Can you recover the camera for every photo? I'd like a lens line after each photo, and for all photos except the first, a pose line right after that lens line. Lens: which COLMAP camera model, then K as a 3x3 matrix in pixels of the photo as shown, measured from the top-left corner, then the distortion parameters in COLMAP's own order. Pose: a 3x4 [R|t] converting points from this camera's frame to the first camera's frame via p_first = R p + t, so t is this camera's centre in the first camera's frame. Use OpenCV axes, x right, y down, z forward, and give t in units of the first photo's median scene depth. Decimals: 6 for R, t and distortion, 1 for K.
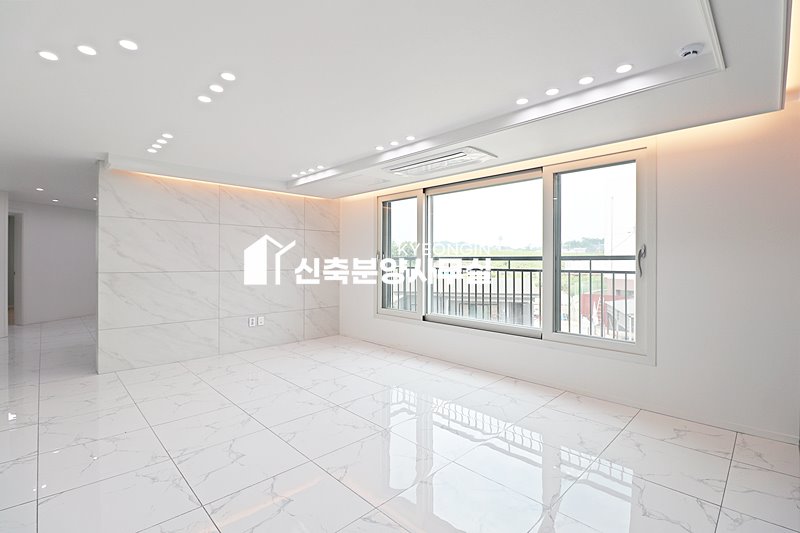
lens RADIAL K [[369.4, 0, 404.5], [0, 369.4, 261.2], [0, 0, 1]] dist [0.002395, -0.013523]
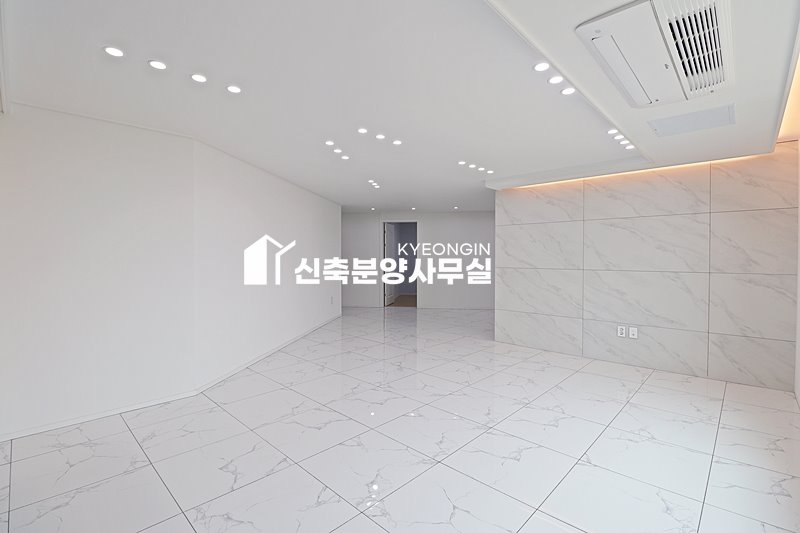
lens RADIAL K [[369.4, 0, 404.5], [0, 369.4, 261.2], [0, 0, 1]] dist [0.002395, -0.013523]
pose [[0.034015, 0.007847, -0.999391, 0.445940], [-0.004509, 0.999960, 0.007698, -0.000294], [0.999411, 0.004244, 0.034049, 0.515056]]
